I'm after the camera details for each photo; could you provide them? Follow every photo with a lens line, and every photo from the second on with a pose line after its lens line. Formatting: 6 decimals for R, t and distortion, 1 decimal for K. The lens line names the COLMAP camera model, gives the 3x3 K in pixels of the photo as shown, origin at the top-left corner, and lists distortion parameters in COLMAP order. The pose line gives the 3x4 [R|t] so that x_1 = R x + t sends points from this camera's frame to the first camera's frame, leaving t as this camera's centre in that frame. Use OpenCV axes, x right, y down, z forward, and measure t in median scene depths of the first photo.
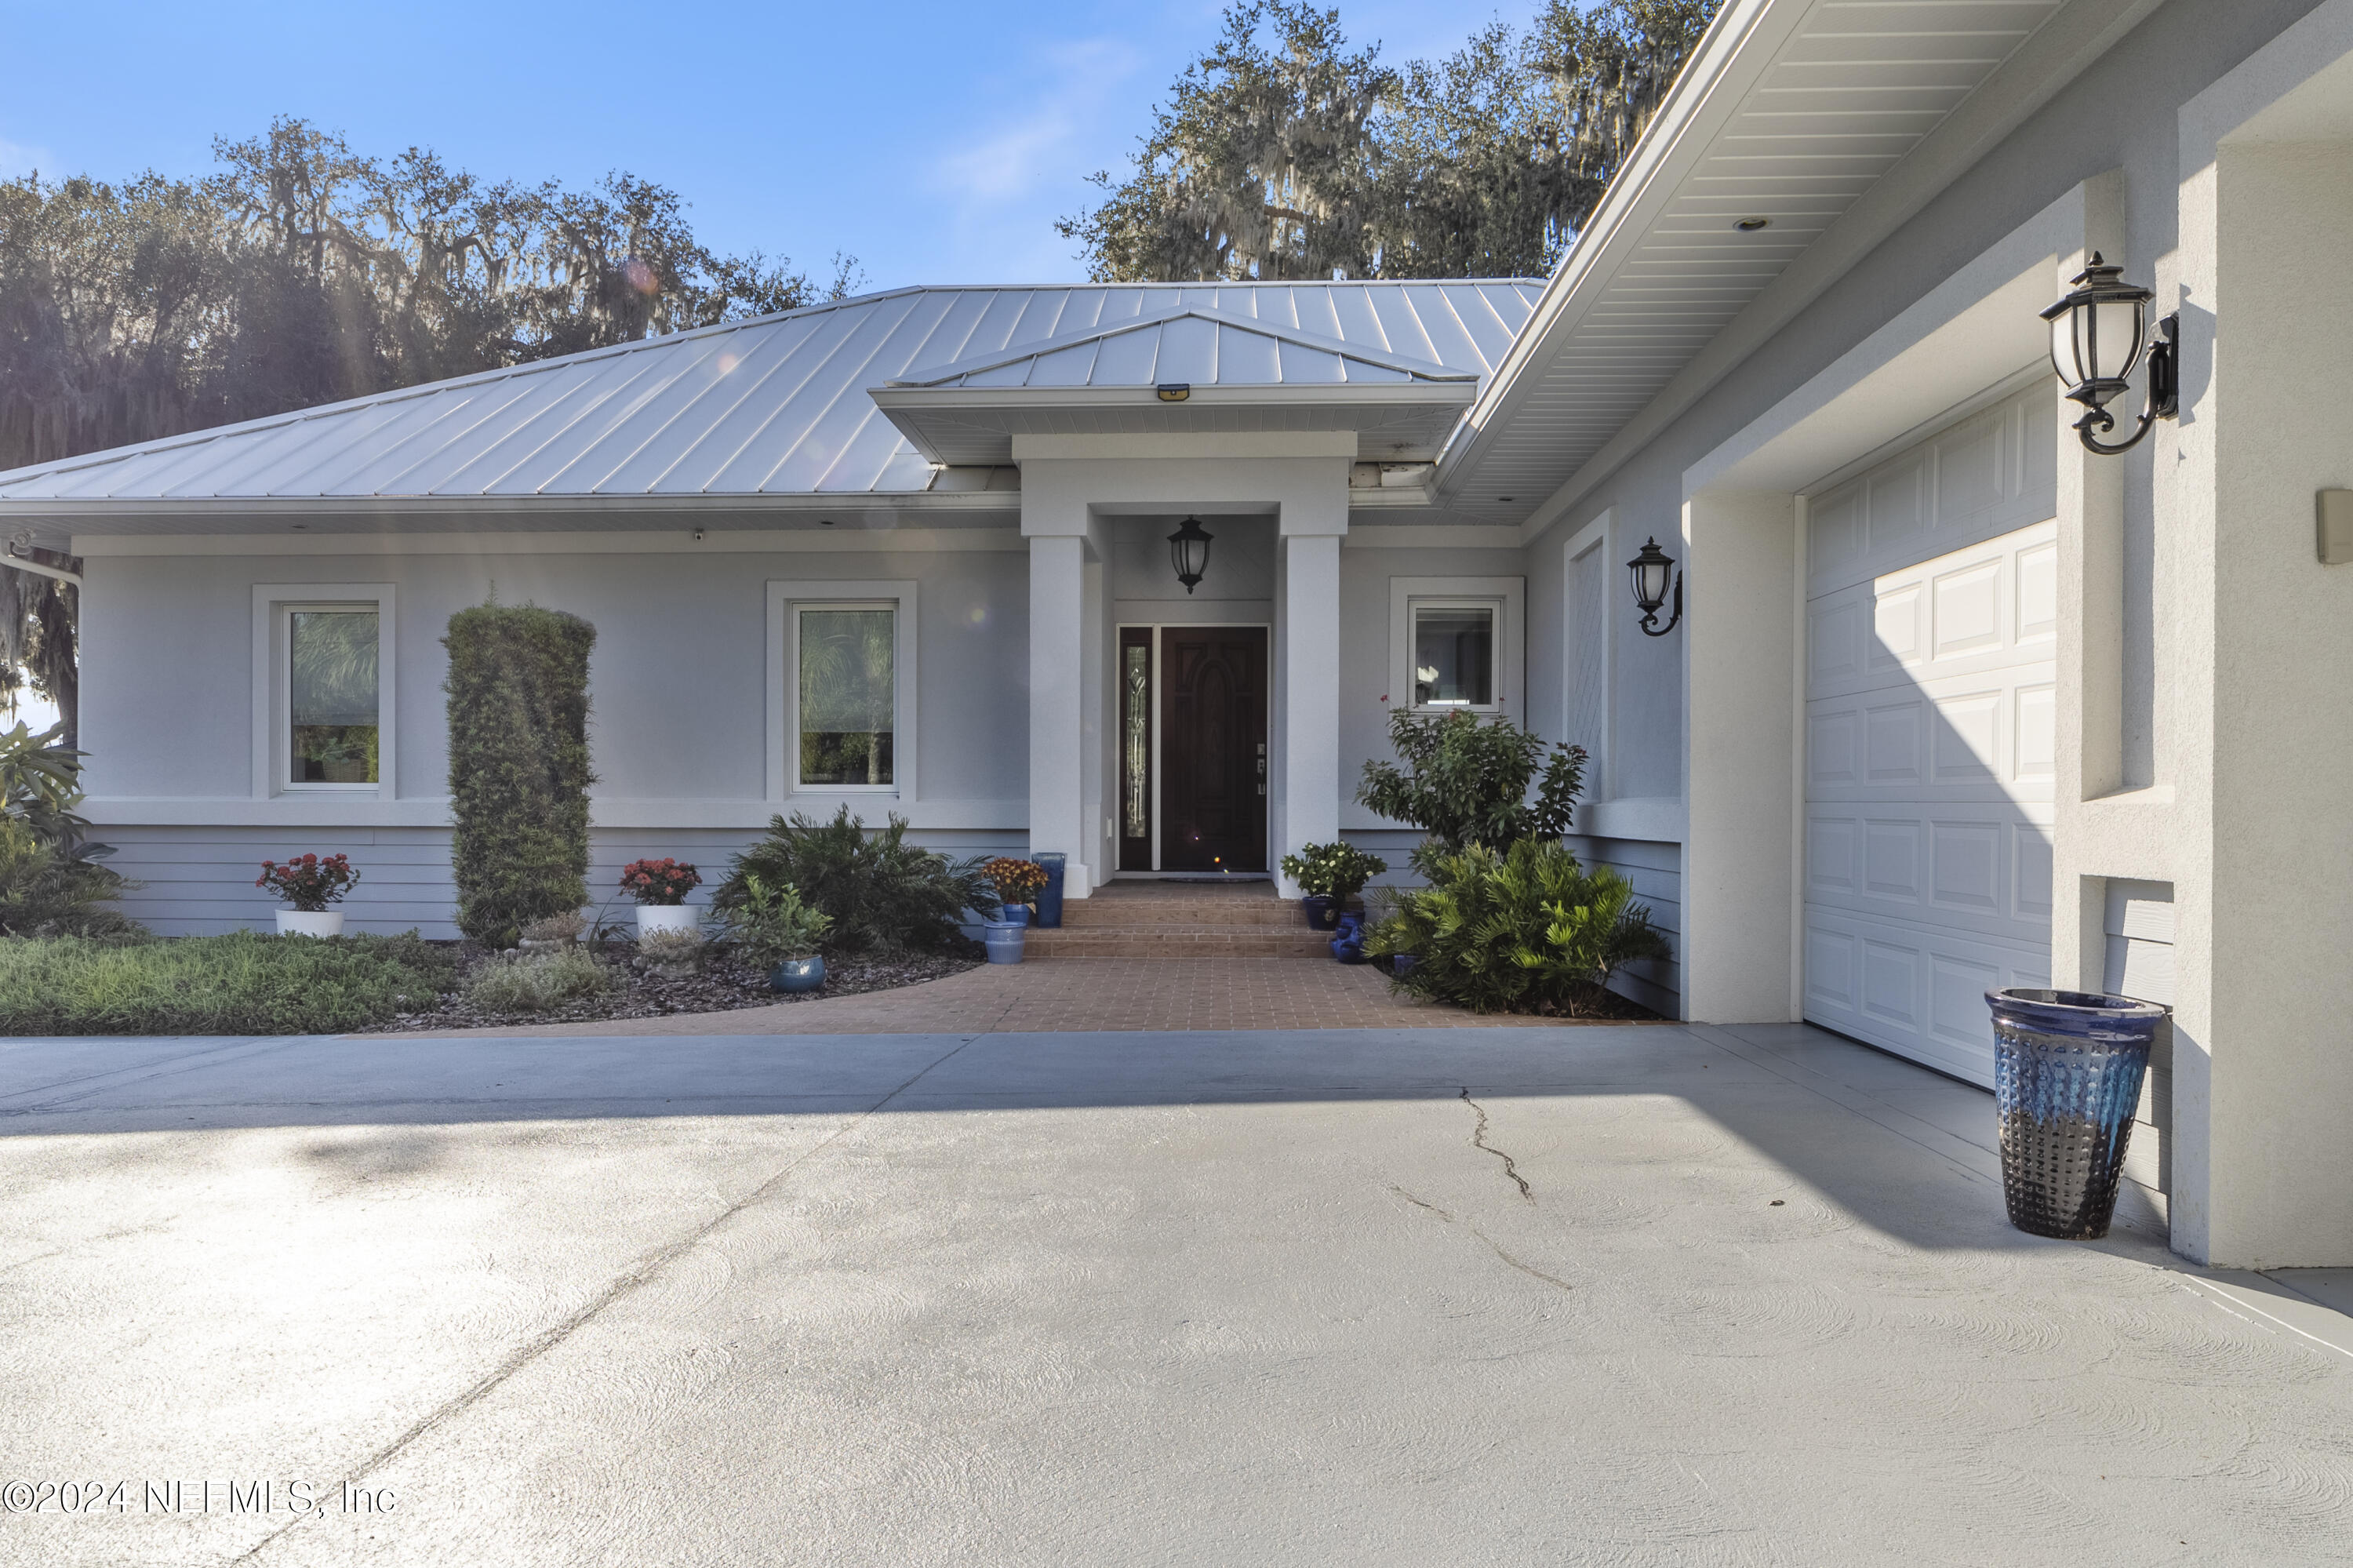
lens RADIAL K [[1470.1, 0, 1182.8], [0, 1470.1, 800.3], [0, 0, 1]] dist [0.000628, 0.001080]
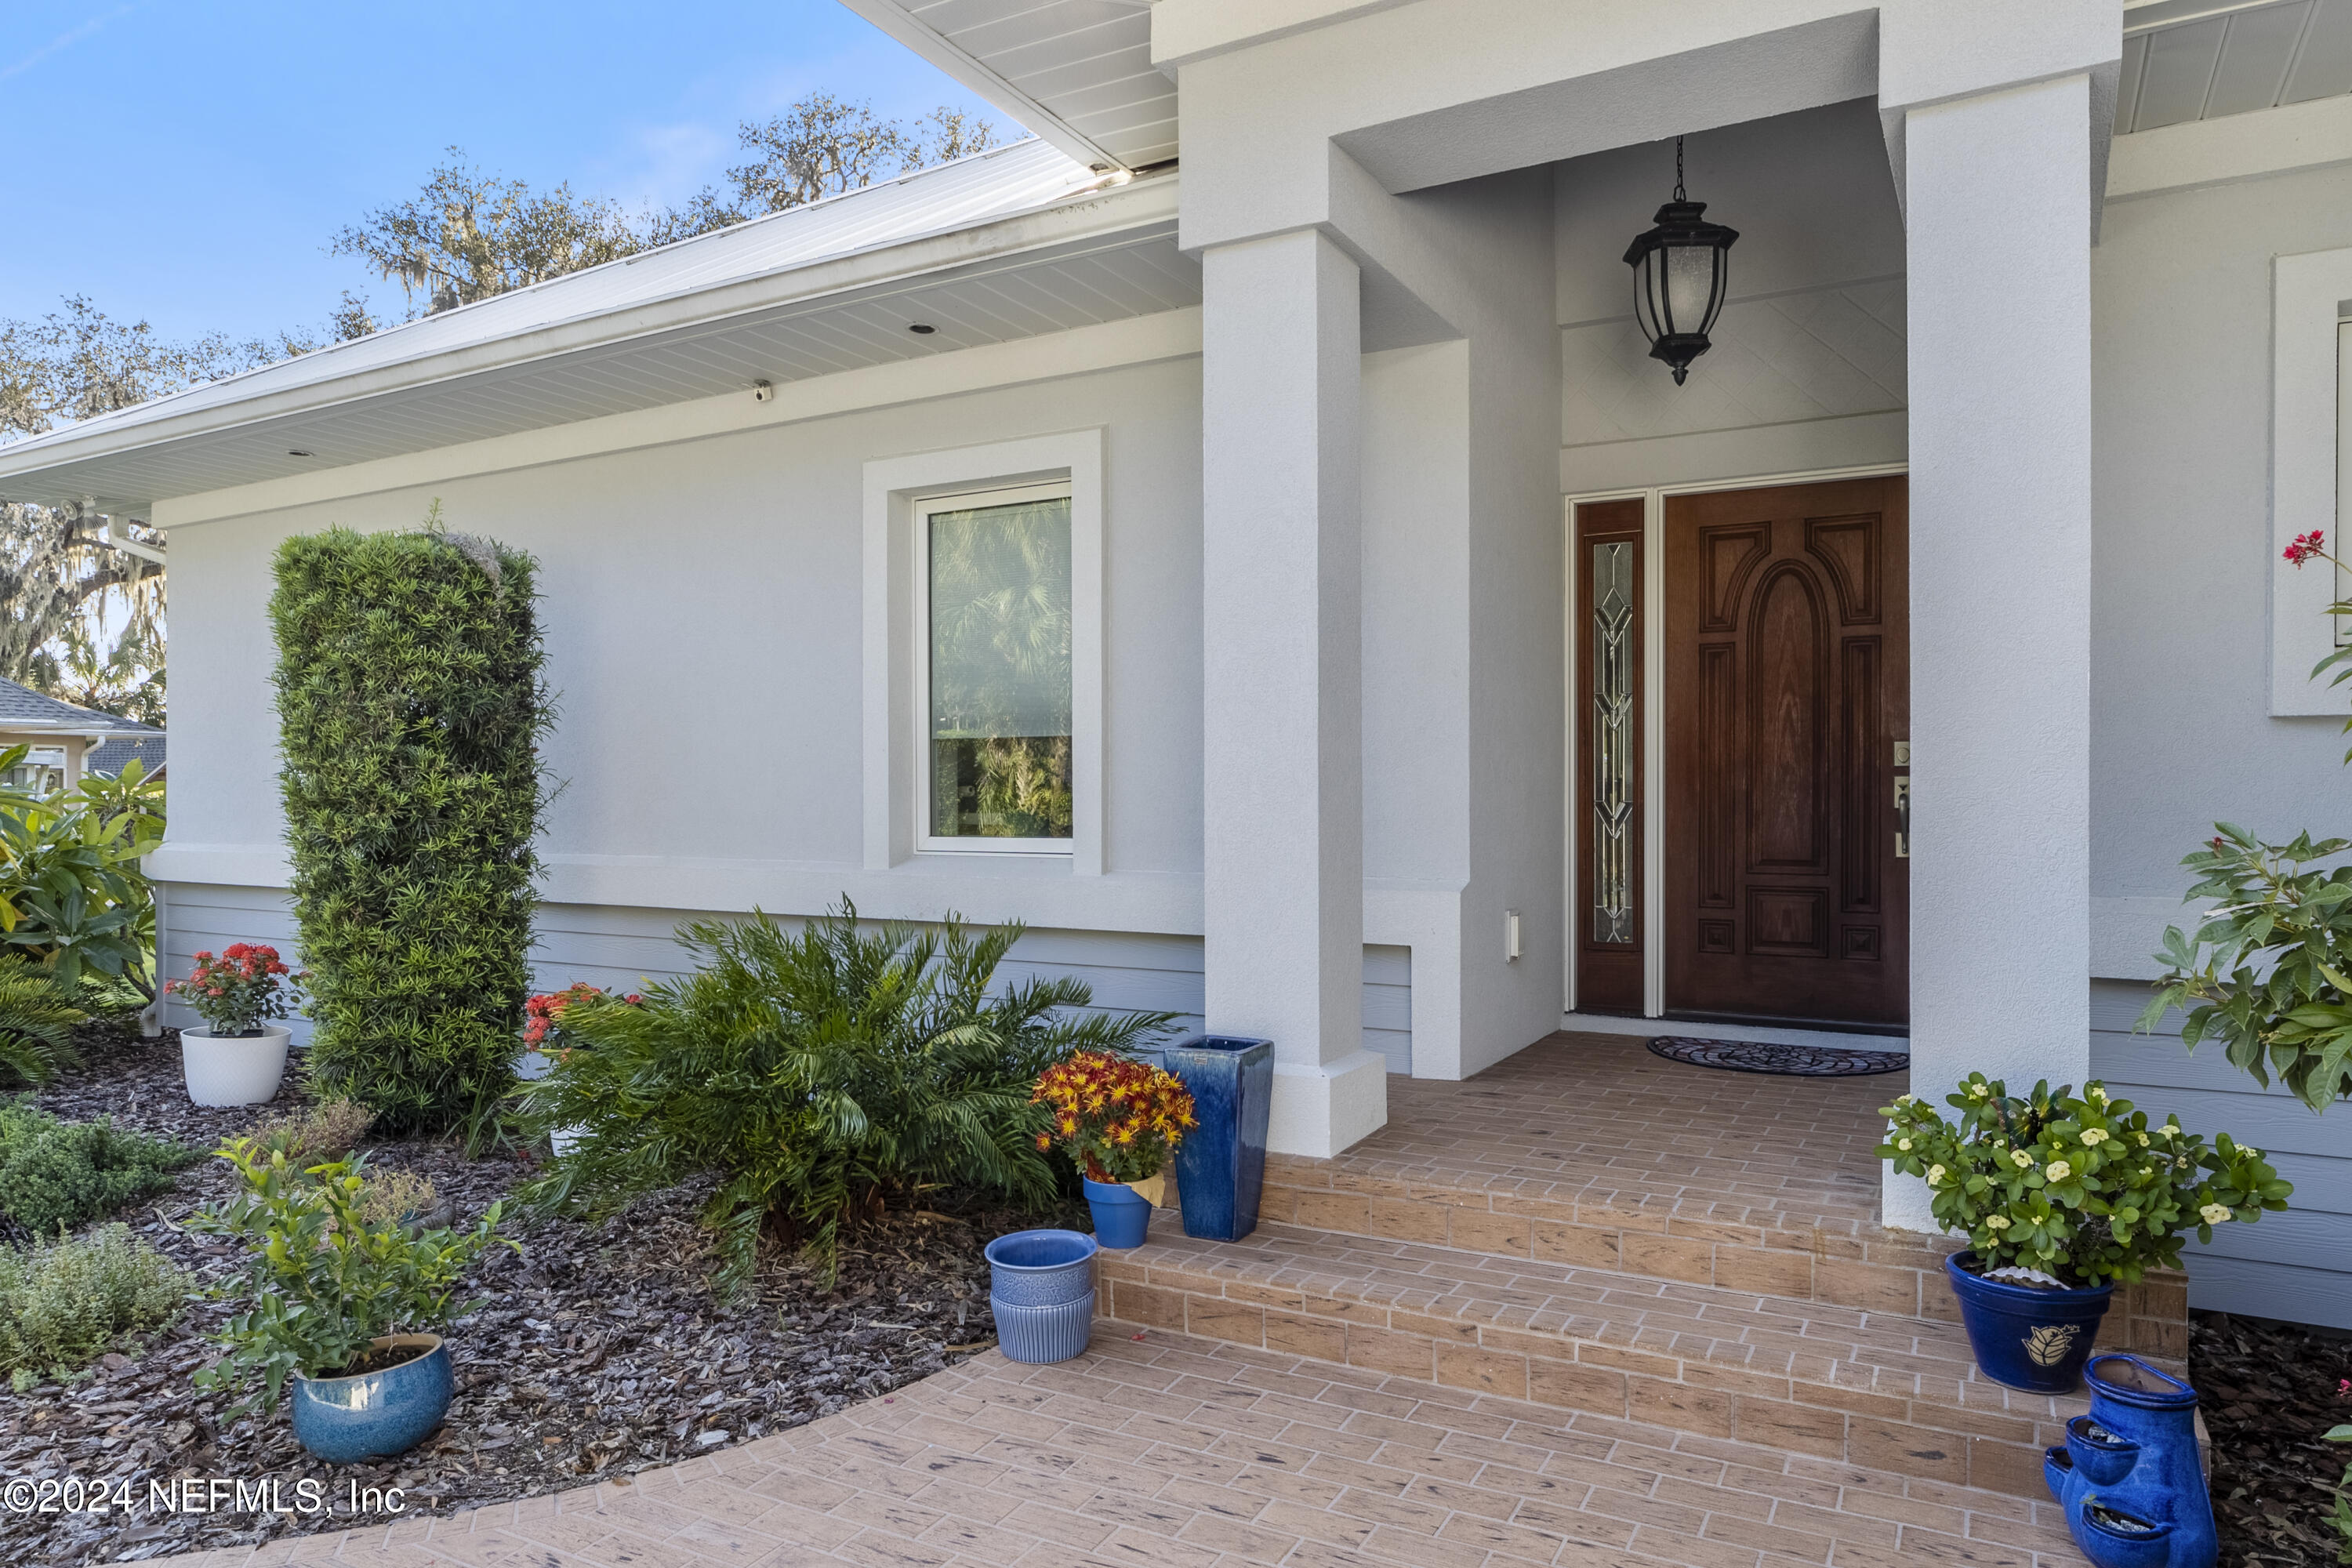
lens RADIAL K [[1469.4, 0, 1182.3], [0, 1469.4, 800.3], [0, 0, 1]] dist [0.000628, 0.001080]
pose [[0.890806, -0.002769, -0.454376, 0.076303], [0.005077, 0.999980, 0.003859, -0.028888], [0.454356, -0.005744, 0.890802, 0.637048]]
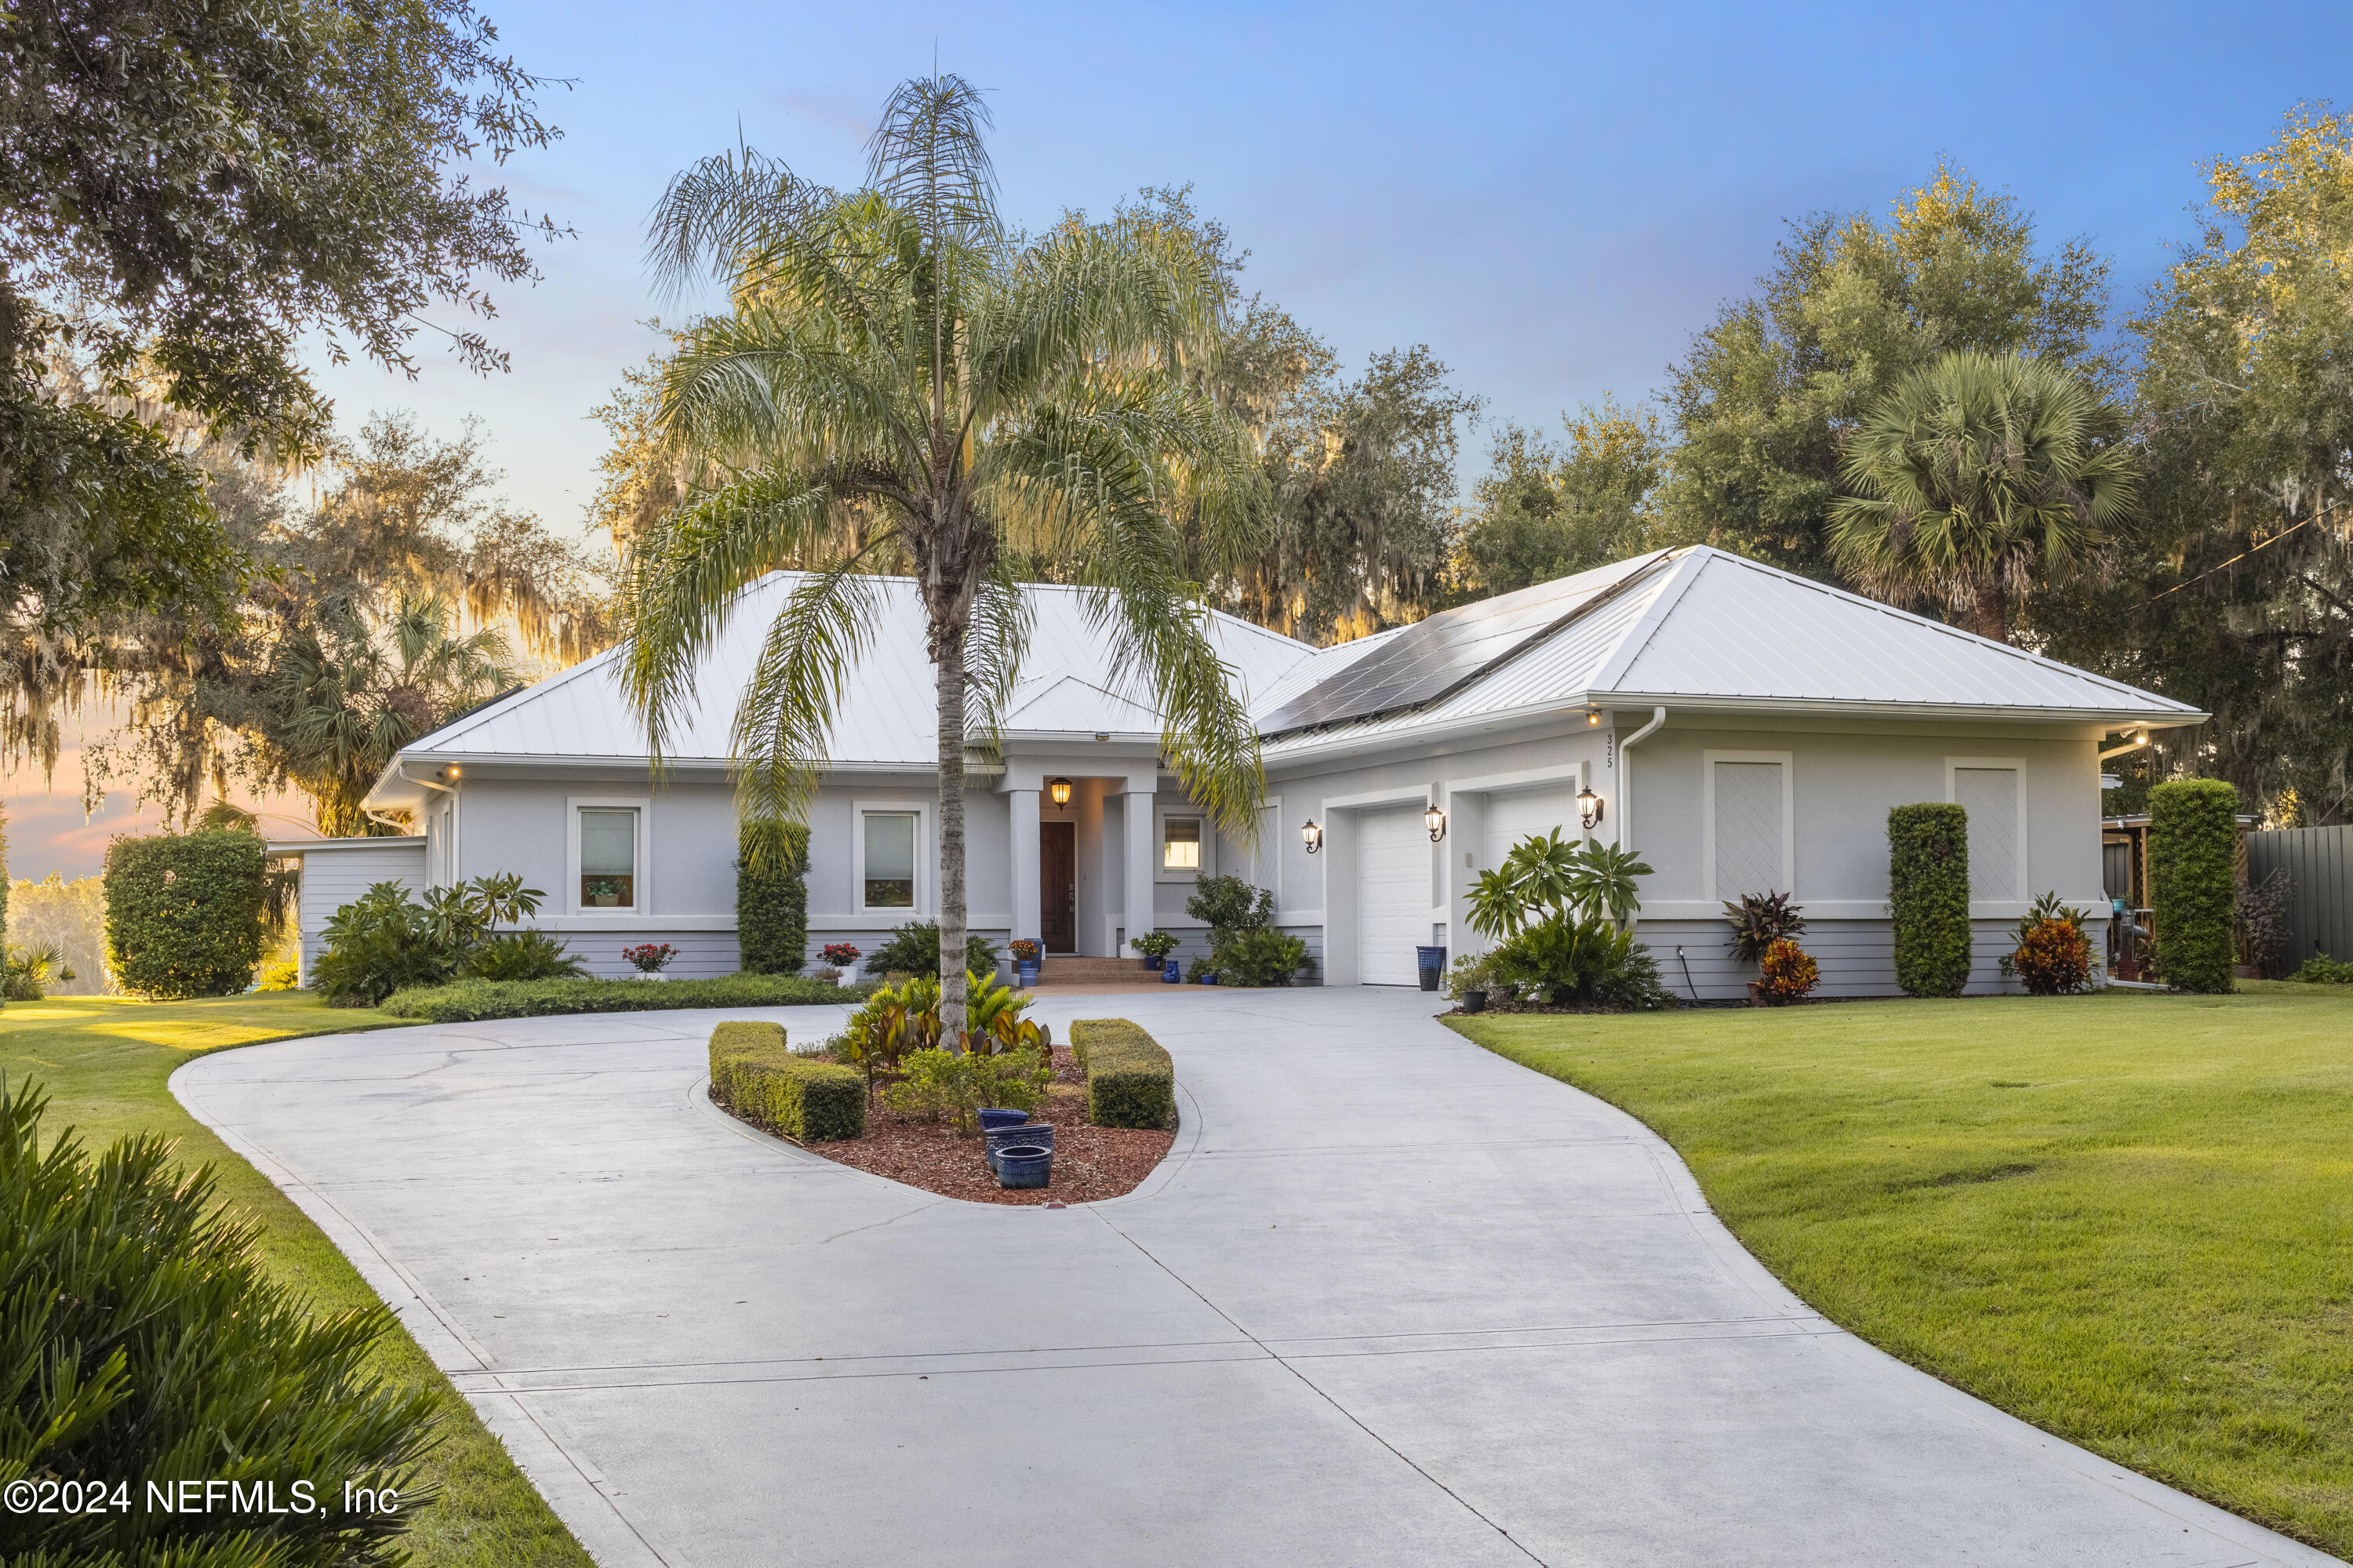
lens RADIAL K [[3812.0, 0, 1176.5], [0, 3812.0, 784.0], [0, 0, 1]] dist [-0.001827, -0.000866]
pose [[0.902821, 0.010361, 0.429891, -2.202349], [0.008091, 0.999123, -0.041073, 0.039683], [-0.429940, 0.040559, 0.901946, -3.957879]]
